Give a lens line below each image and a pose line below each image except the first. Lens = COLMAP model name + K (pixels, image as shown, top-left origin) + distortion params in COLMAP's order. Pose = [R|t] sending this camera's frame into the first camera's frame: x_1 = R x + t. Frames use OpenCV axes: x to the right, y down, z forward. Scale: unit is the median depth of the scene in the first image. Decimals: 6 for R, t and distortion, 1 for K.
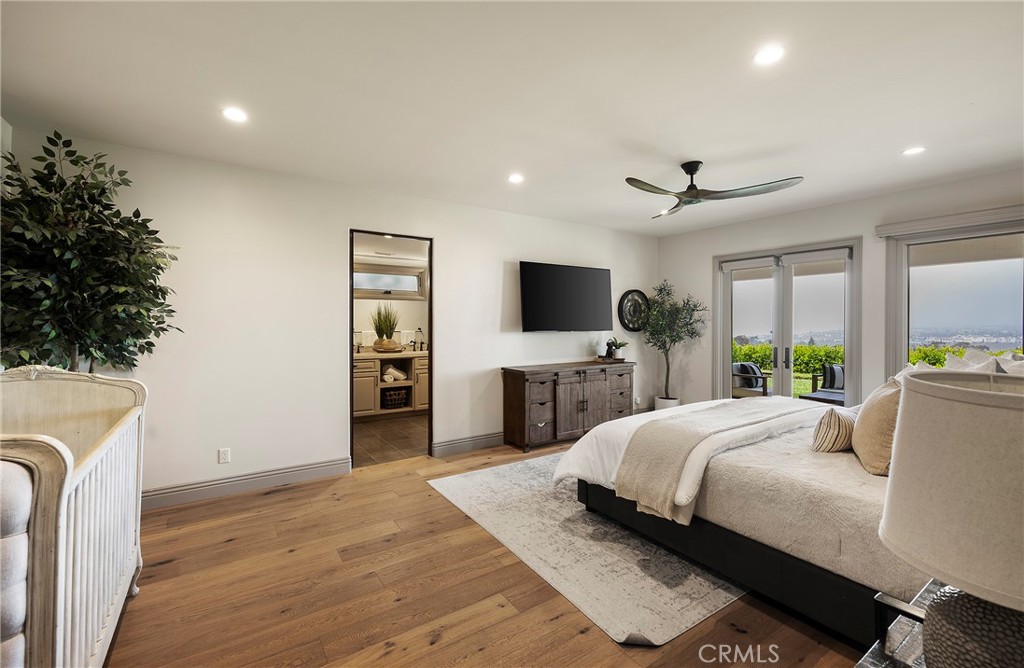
lens RADIAL K [[434.1, 0, 515.6], [0, 434.1, 324.9], [0, 0, 1]] dist [0.012302, 0.000086]
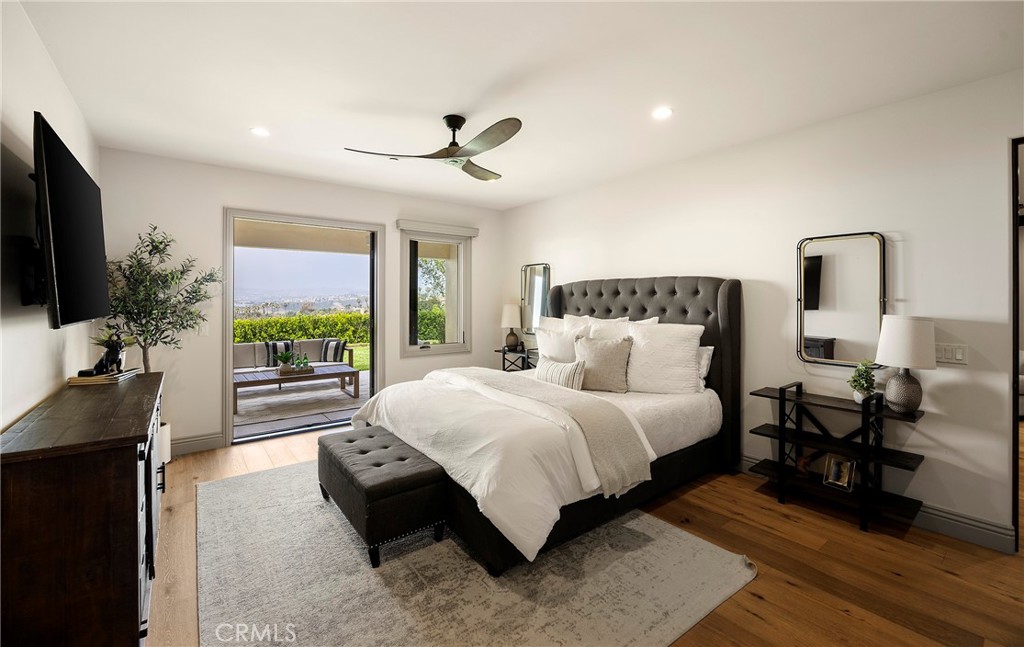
lens RADIAL K [[431.4, 0, 517.3], [0, 431.4, 299.4], [0, 0, 1]] dist [-0.012672, -0.000006]
pose [[-0.070405, -0.002198, 0.997516, -0.673436], [0.001679, 0.999996, 0.002322, -0.012237], [-0.997517, 0.001838, -0.070401, 1.346961]]
